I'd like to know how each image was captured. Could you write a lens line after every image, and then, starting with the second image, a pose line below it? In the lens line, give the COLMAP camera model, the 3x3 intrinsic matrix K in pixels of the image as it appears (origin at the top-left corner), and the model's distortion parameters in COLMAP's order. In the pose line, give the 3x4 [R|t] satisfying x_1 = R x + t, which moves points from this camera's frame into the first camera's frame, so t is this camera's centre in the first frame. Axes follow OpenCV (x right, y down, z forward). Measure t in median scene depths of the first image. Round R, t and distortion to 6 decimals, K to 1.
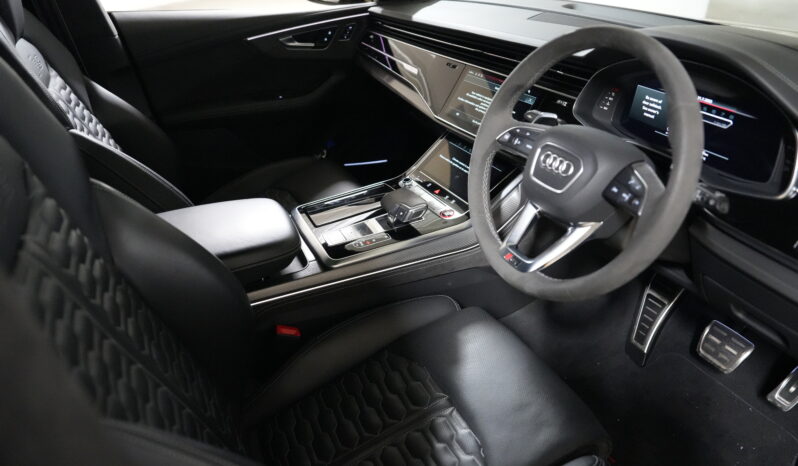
lens RADIAL K [[564.6, 0, 399.0], [0, 564.6, 233.0], [0, 0, 1]] dist [-0.003956, -0.002281]
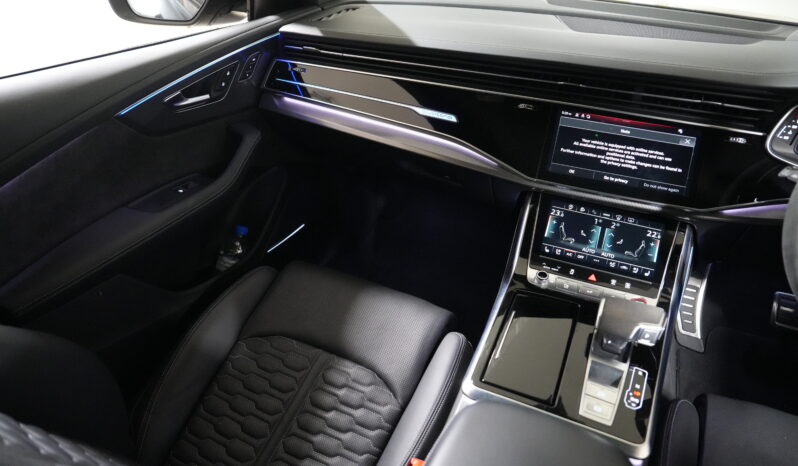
lens RADIAL K [[564.6, 0, 399.0], [0, 564.6, 233.0], [0, 0, 1]] dist [-0.003956, -0.002281]
pose [[0.793072, -0.328918, 0.512688, -0.450815], [0.280876, 0.944324, 0.171352, -0.294453], [-0.540504, 0.008107, 0.841302, 0.431352]]
